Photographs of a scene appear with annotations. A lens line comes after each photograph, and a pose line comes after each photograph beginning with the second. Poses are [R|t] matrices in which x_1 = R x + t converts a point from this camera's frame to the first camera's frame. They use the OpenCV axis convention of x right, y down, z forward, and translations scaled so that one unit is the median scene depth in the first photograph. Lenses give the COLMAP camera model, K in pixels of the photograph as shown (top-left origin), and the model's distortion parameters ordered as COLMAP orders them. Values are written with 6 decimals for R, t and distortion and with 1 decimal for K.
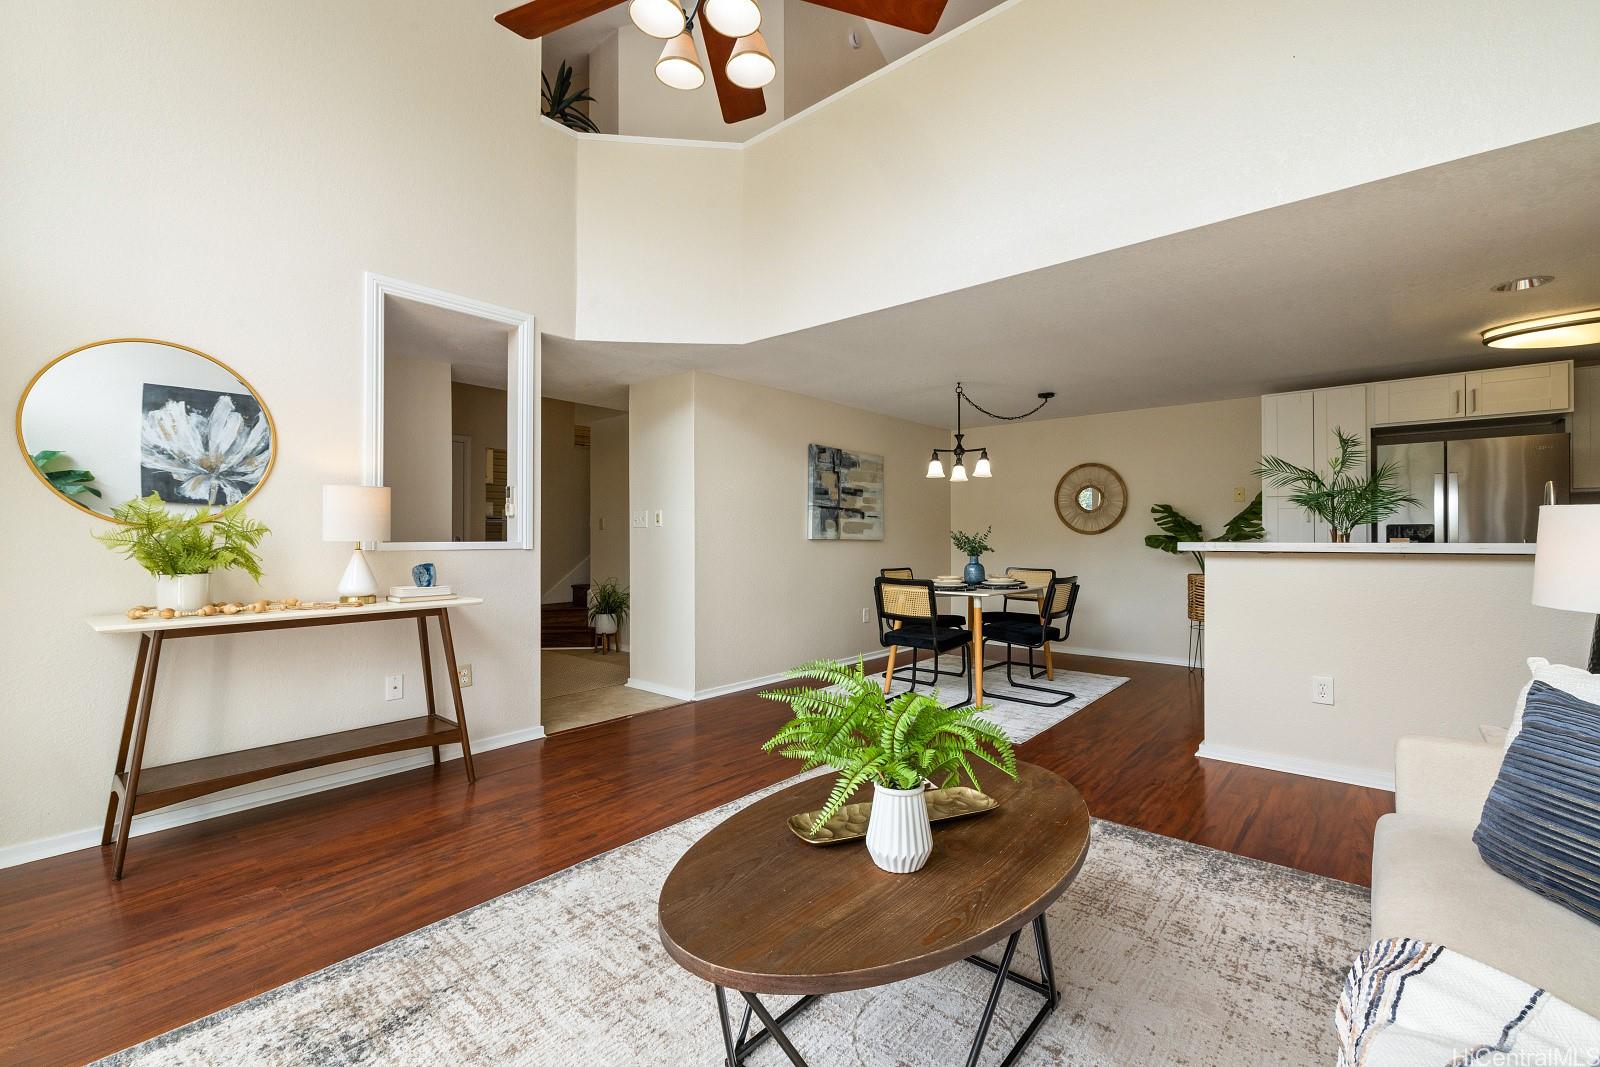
lens RADIAL K [[689.1, 0, 795.4], [0, 689.1, 535.9], [0, 0, 1]] dist [0.000030, 0.000307]
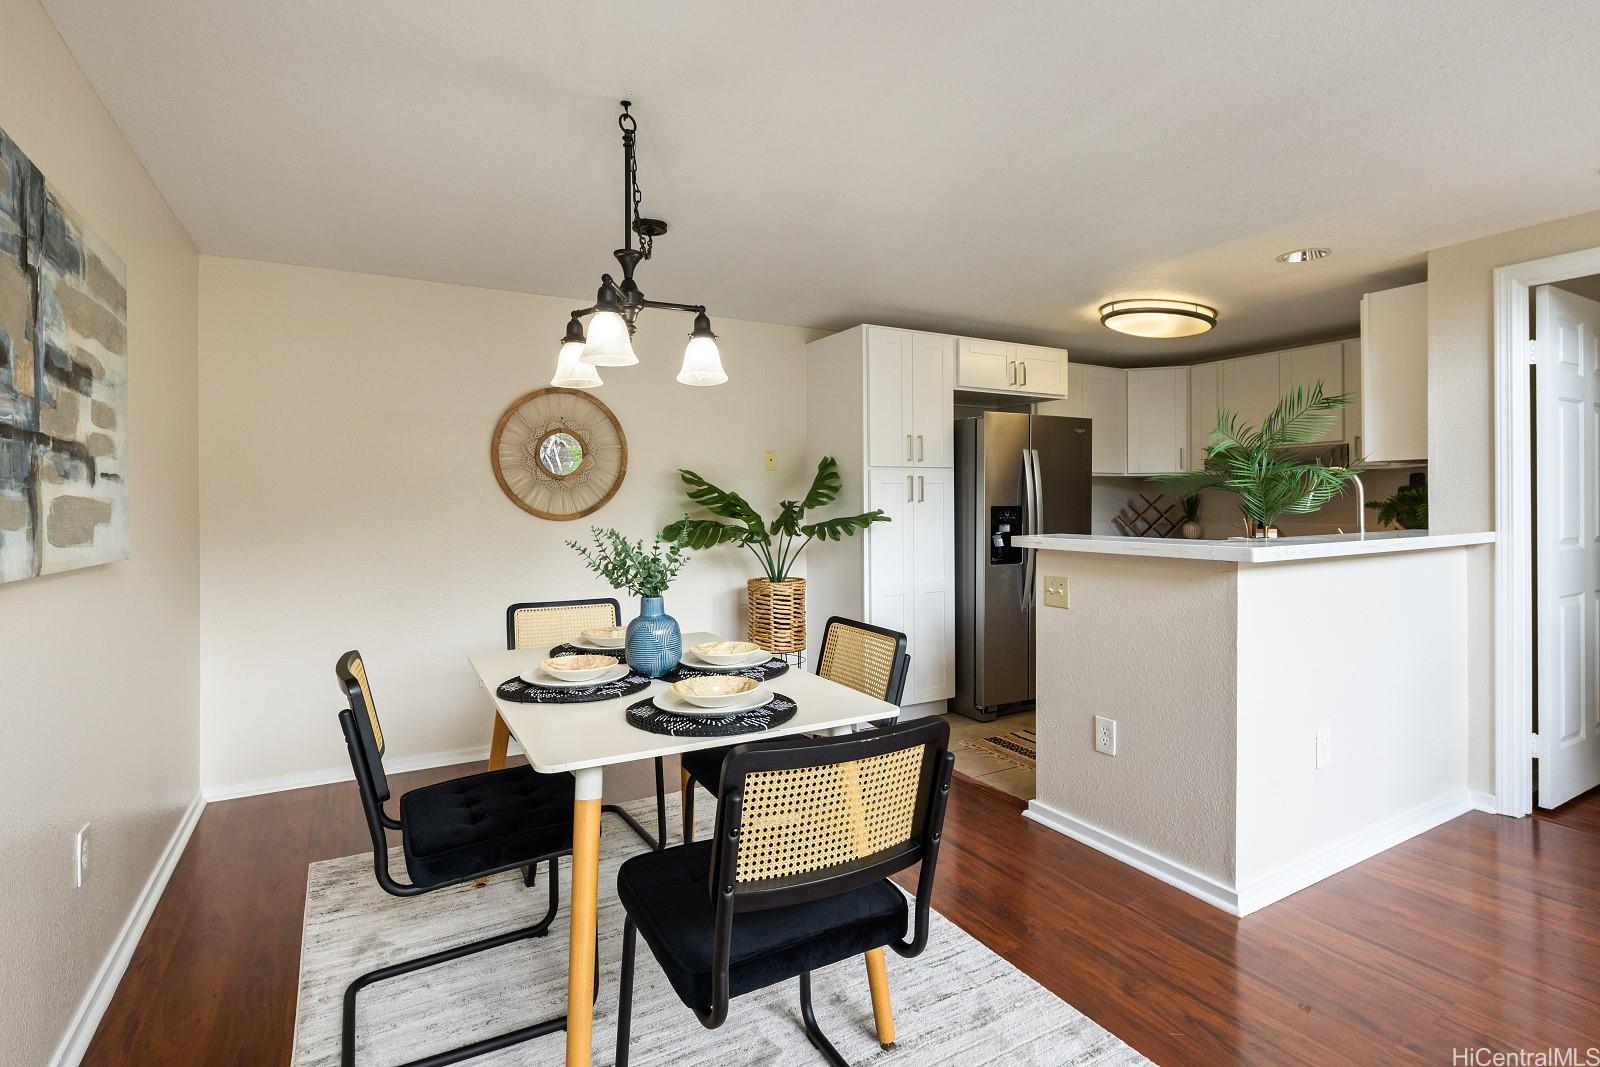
lens RADIAL K [[775.5, 0, 800.0], [0, 775.5, 503.8], [0, 0, 1]] dist [-0.001664, -0.001483]
pose [[0.327272, -0.004569, 0.944919, -0.102532], [0.005334, 0.999981, 0.002988, -0.020008], [-0.944915, 0.004063, 0.327290, 0.781841]]
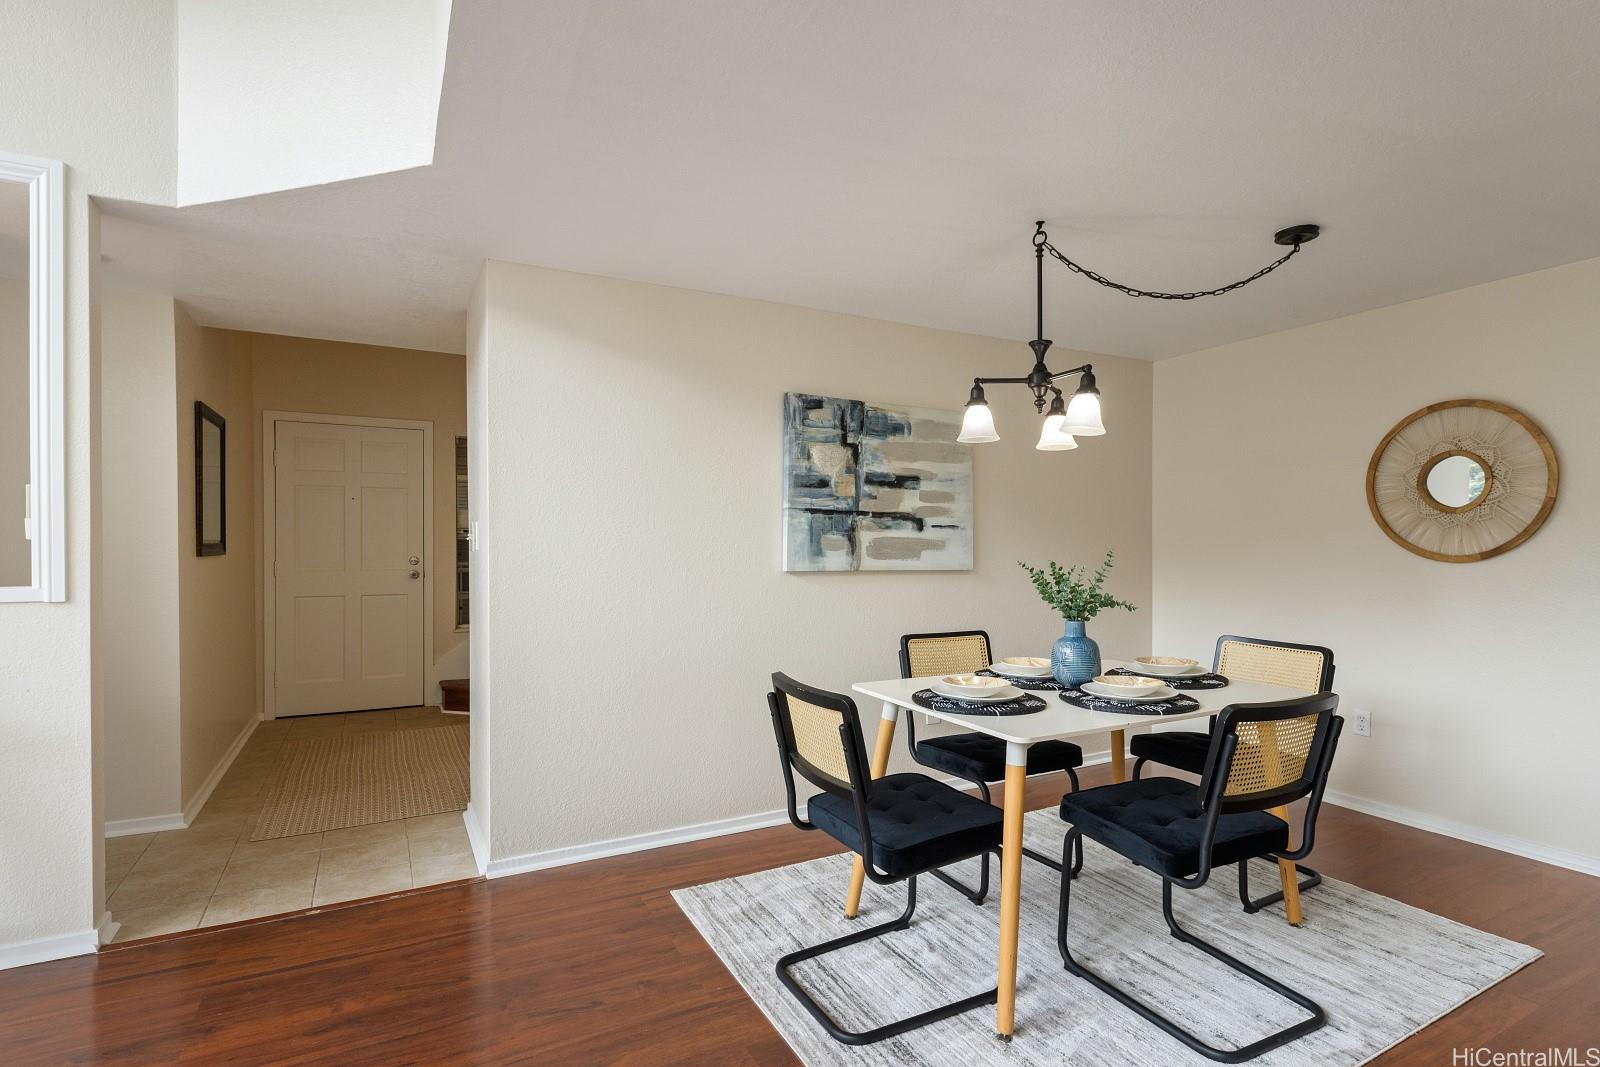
lens RADIAL K [[784.9, 0, 796.7], [0, 784.9, 554.9], [0, 0, 1]] dist [0.002426, -0.001530]
pose [[0.931164, 0.005539, -0.364558, 0.273529], [0.001340, 0.999826, 0.018613, -0.021034], [0.364597, -0.017821, 0.930995, 0.474915]]
